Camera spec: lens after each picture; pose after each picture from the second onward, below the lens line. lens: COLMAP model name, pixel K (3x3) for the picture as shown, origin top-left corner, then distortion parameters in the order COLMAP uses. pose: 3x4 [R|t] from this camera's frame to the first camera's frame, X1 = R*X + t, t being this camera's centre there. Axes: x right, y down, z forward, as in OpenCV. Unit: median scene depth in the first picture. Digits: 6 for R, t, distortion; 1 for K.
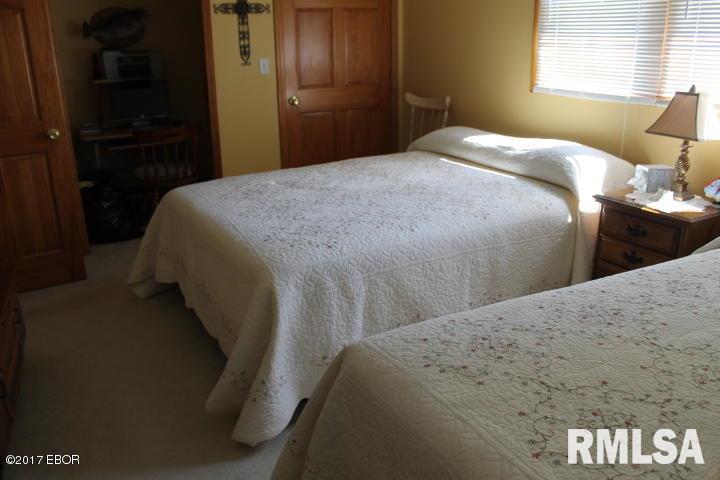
lens RADIAL K [[606.2, 0, 360.0], [0, 606.2, 240.0], [0, 0, 1]] dist [-0.162732, 0.144012]
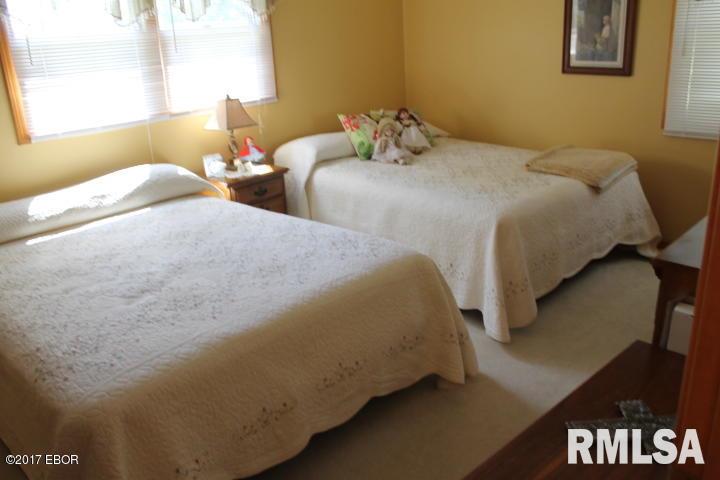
lens RADIAL K [[606.2, 0, 360.0], [0, 606.2, 240.0], [0, 0, 1]] dist [-0.162732, 0.144012]
pose [[-0.278478, -0.289754, 0.915692, -0.876291], [0.365040, 0.849927, 0.379959, -0.344179], [-0.888367, 0.440075, -0.130915, 0.905940]]
